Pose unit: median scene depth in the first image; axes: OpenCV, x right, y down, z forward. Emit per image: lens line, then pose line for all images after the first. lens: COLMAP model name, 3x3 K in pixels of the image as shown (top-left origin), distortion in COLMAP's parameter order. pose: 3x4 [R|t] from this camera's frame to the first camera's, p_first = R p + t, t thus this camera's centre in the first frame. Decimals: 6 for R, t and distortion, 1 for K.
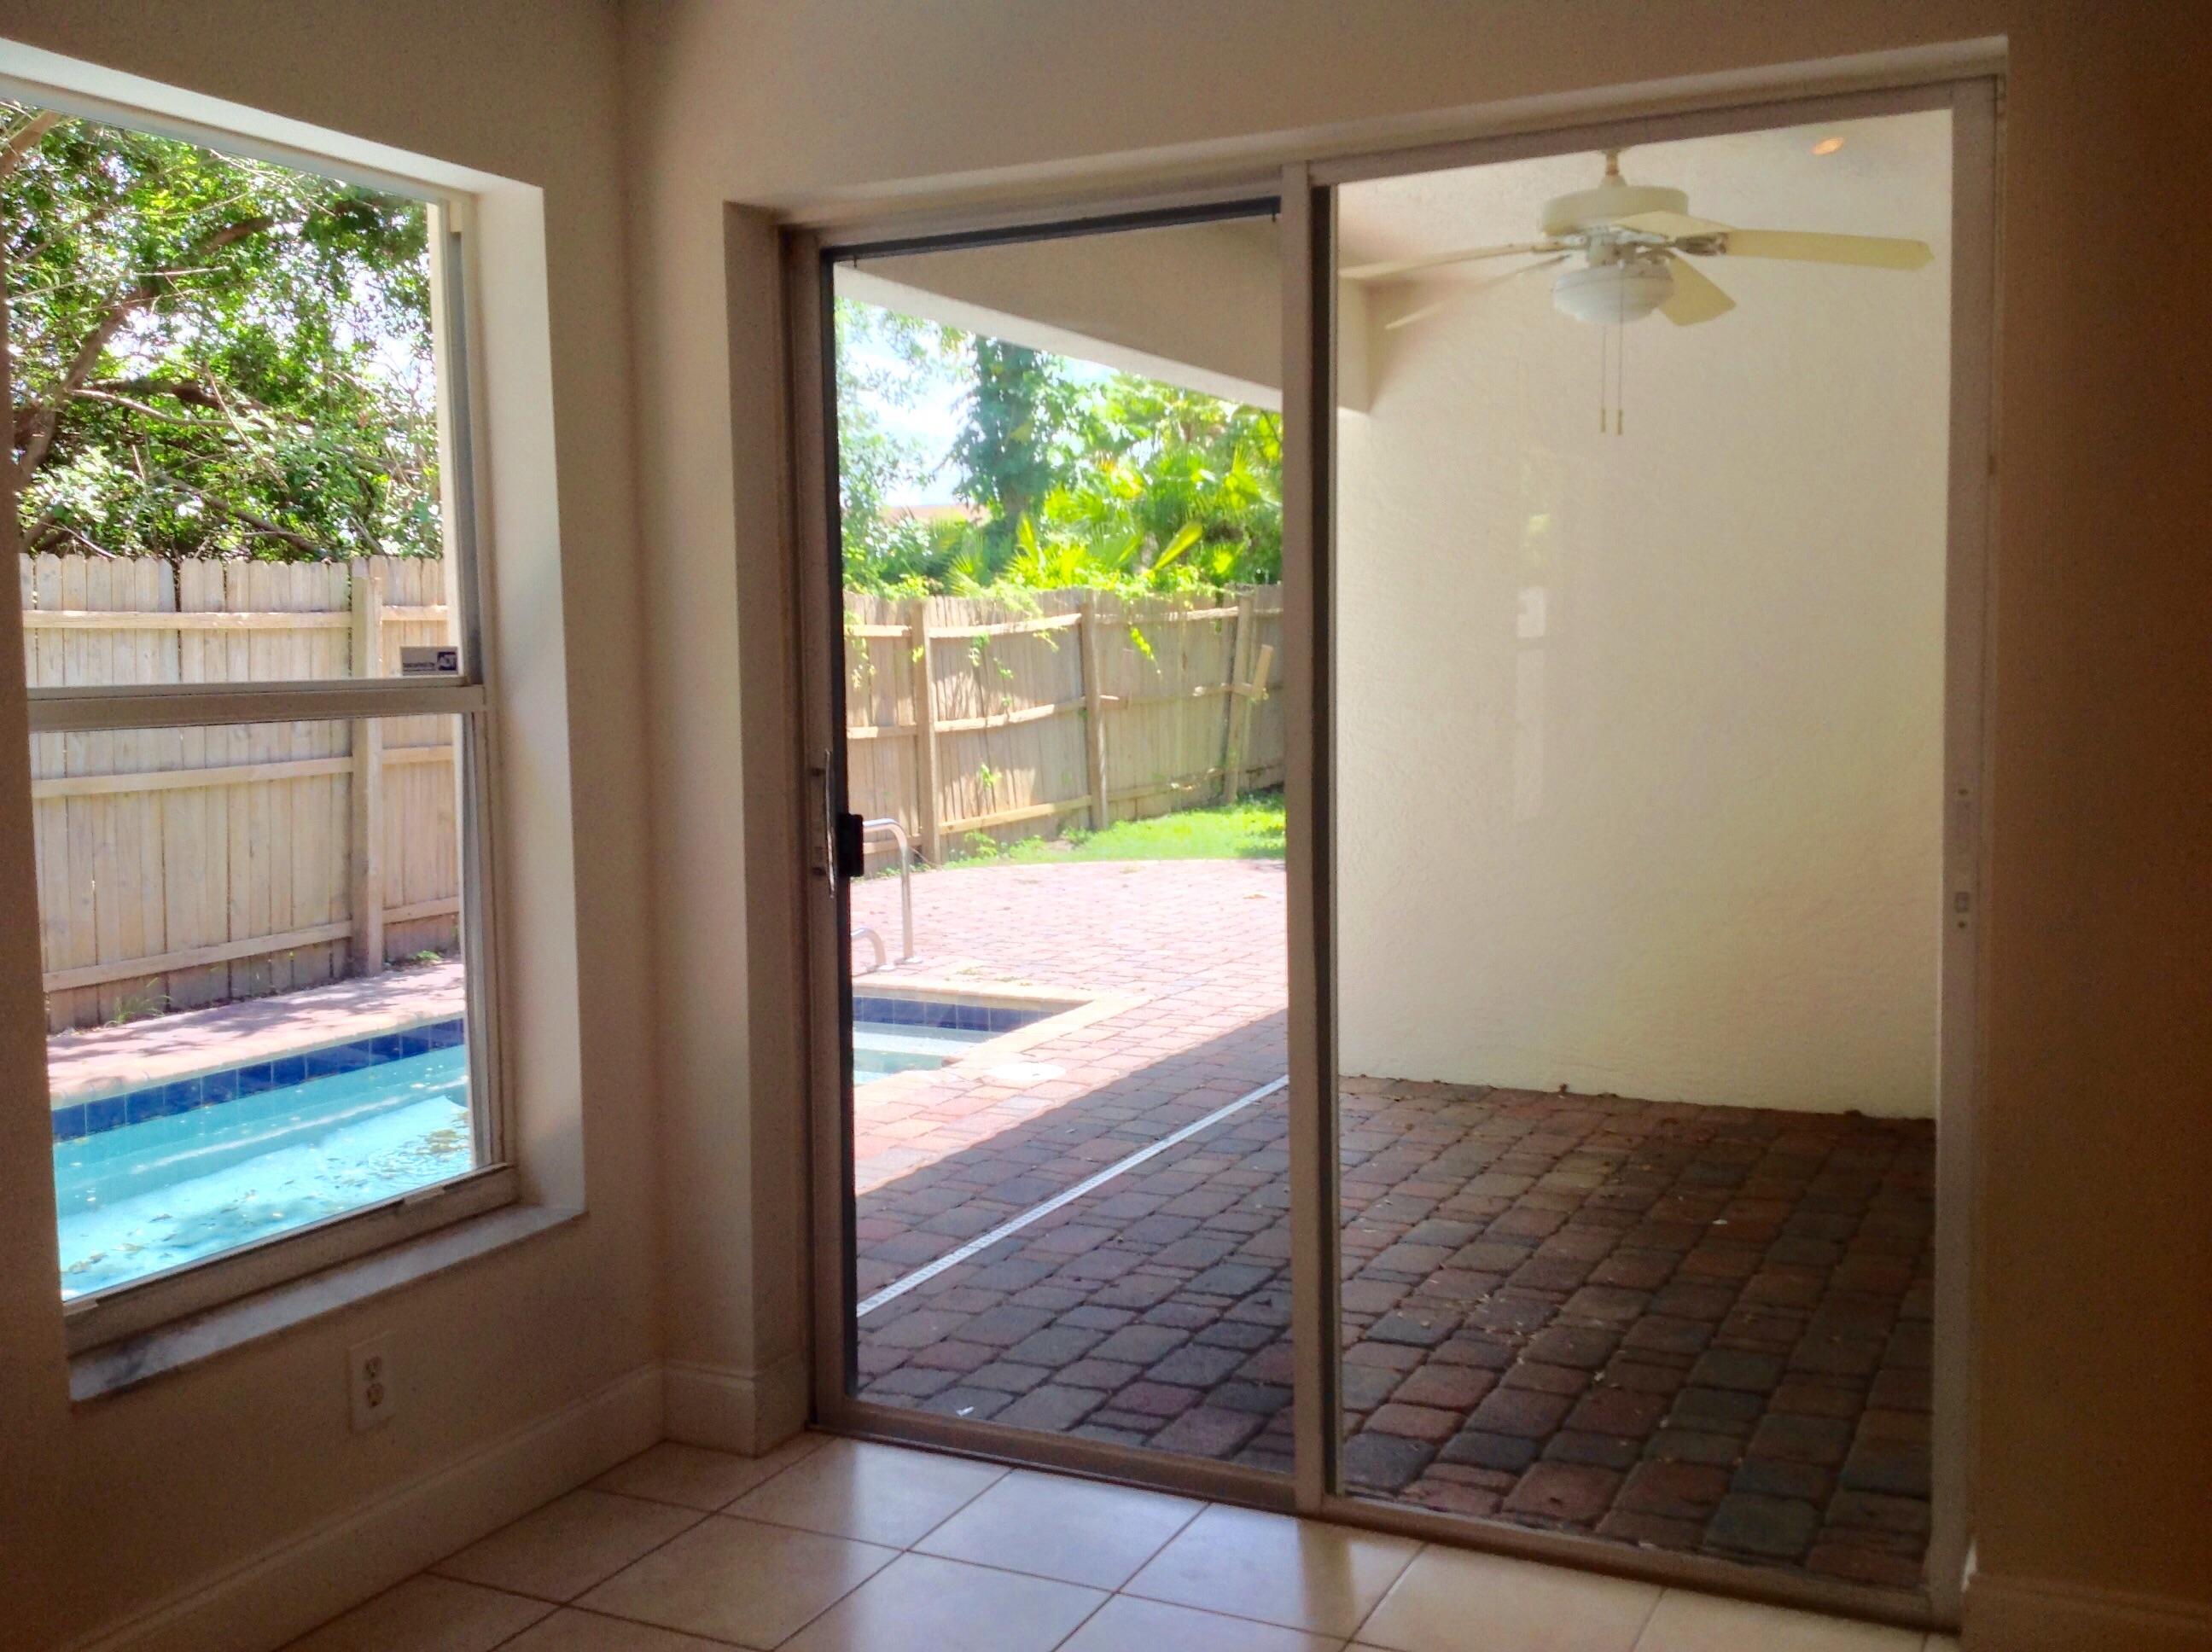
lens RADIAL K [[2106.7, 0, 1106.0], [0, 2106.7, 826.0], [0, 0, 1]] dist [0.017874, 0.003715]
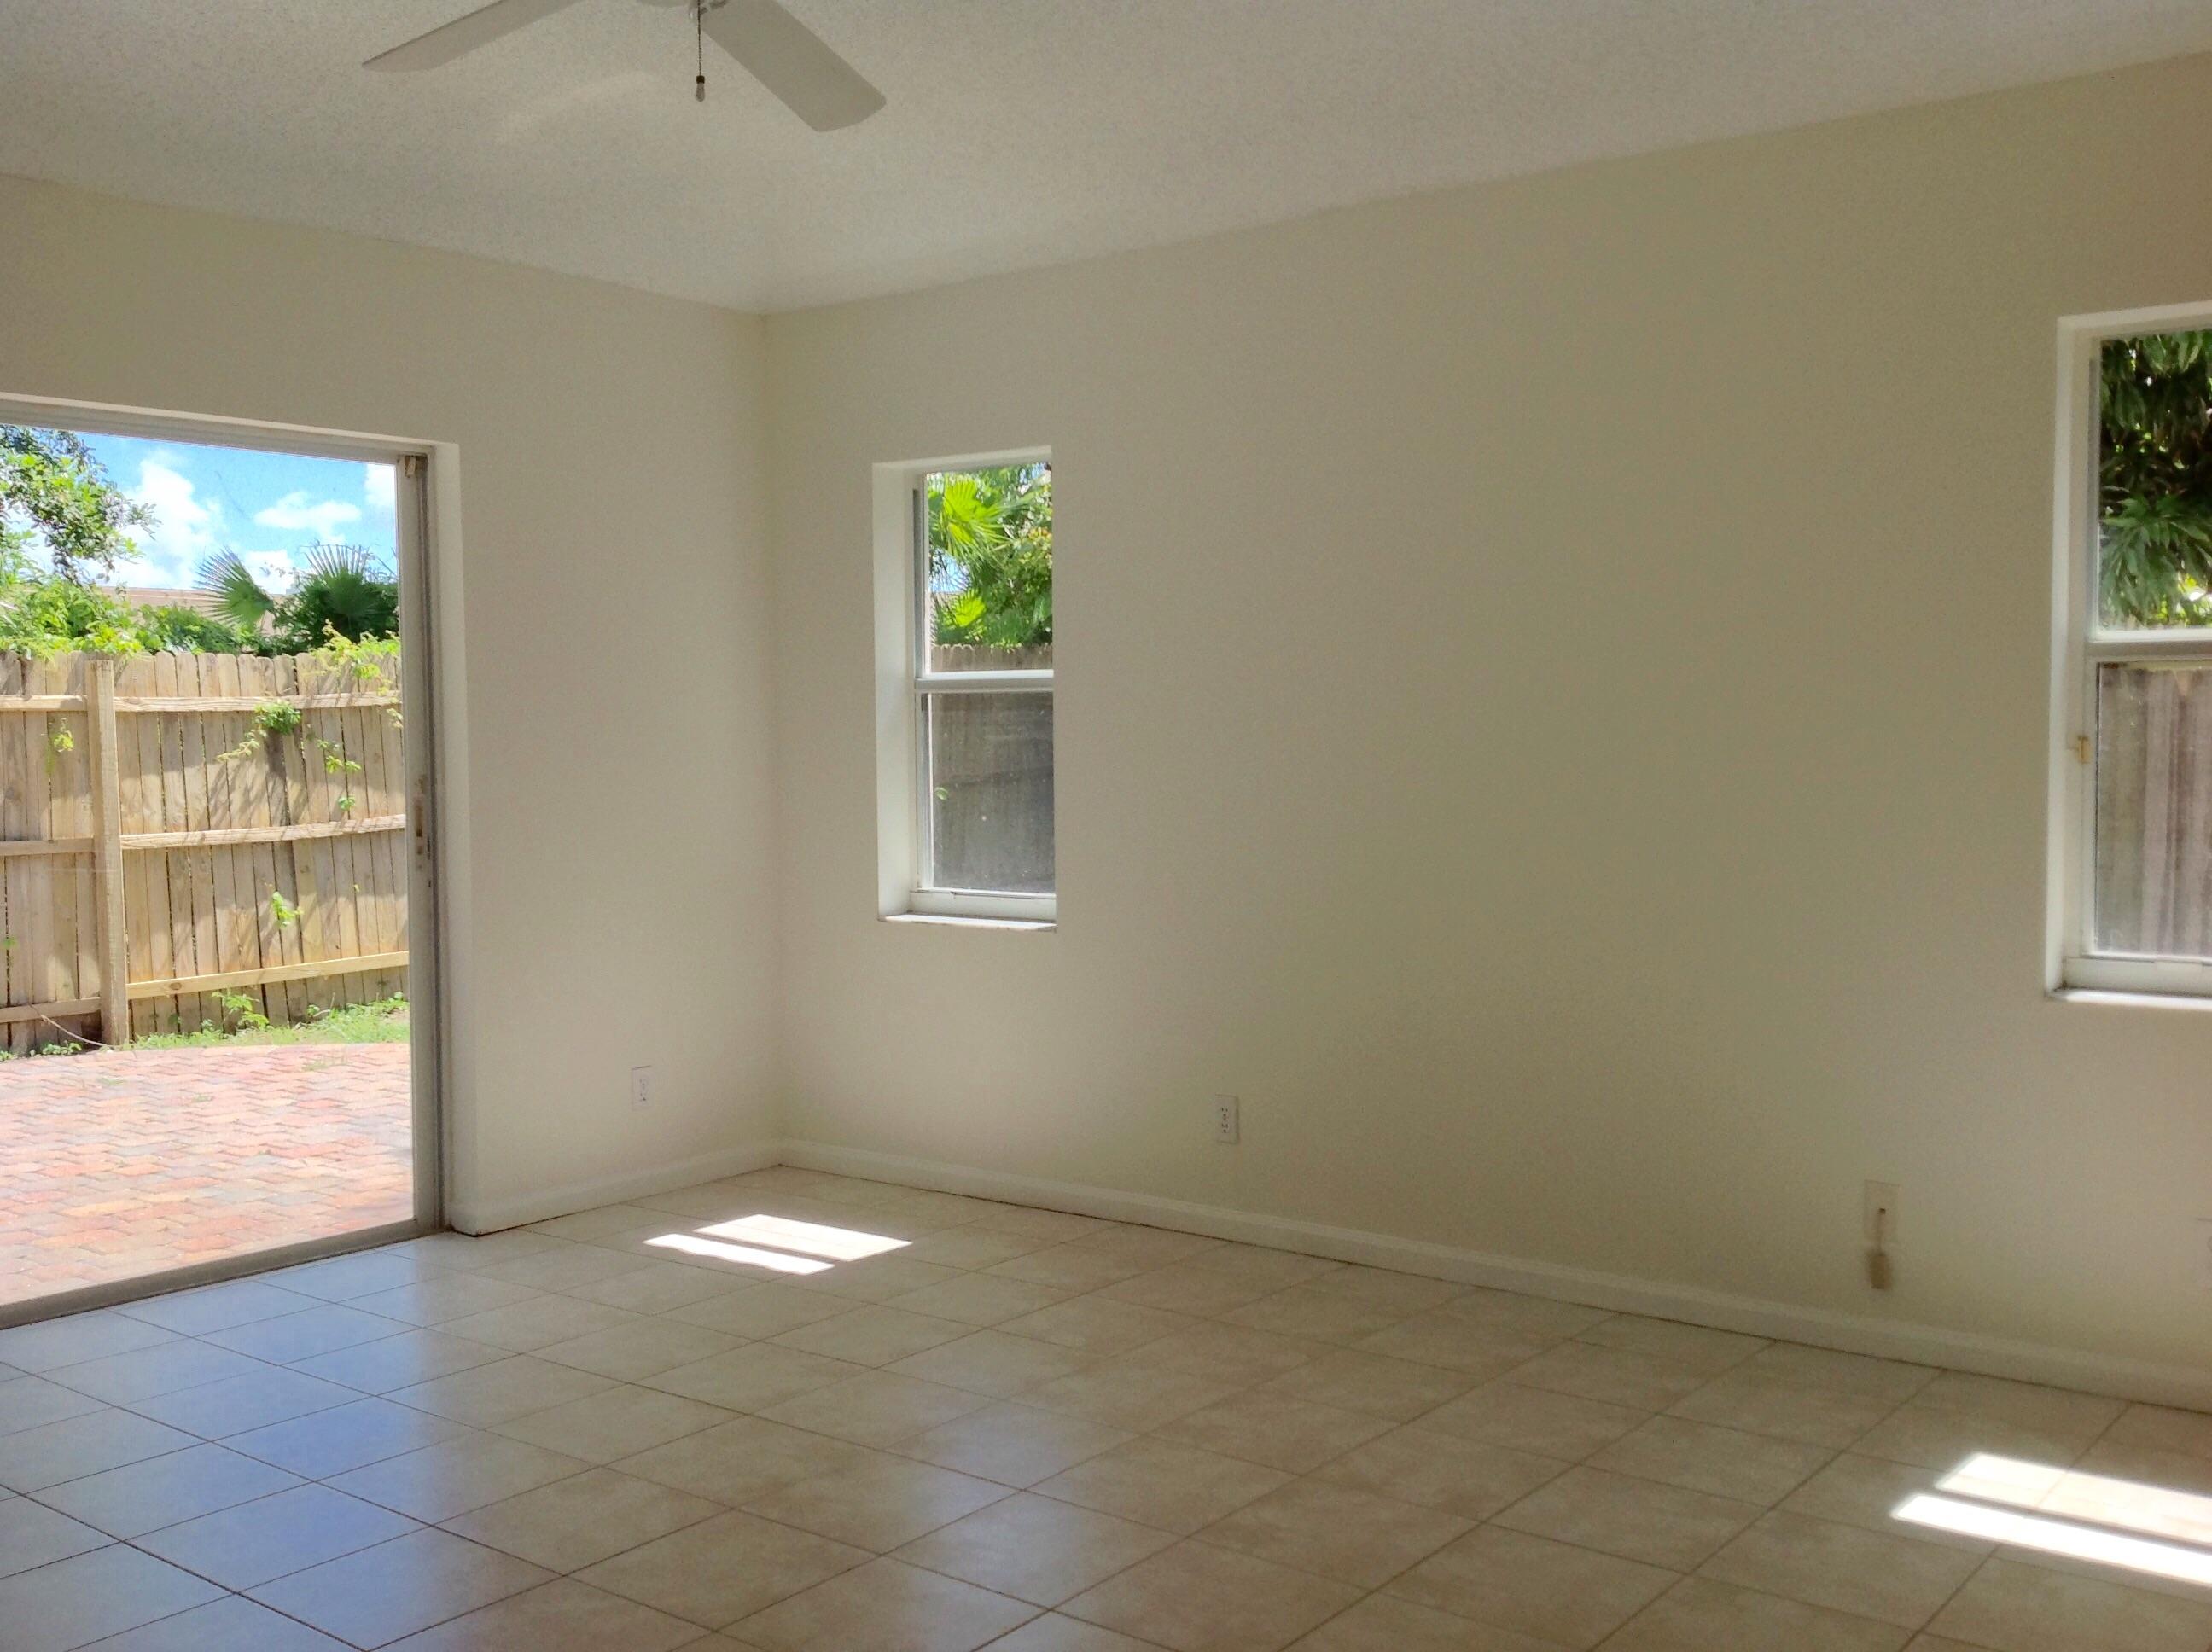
lens RADIAL K [[2106.7, 0, 1106.0], [0, 2106.7, 826.0], [0, 0, 1]] dist [0.017874, 0.003715]
pose [[0.977472, 0.018849, -0.210223, 0.490763], [-0.025015, 0.999330, -0.026710, -0.054690], [0.209579, 0.031367, 0.977289, 0.517534]]
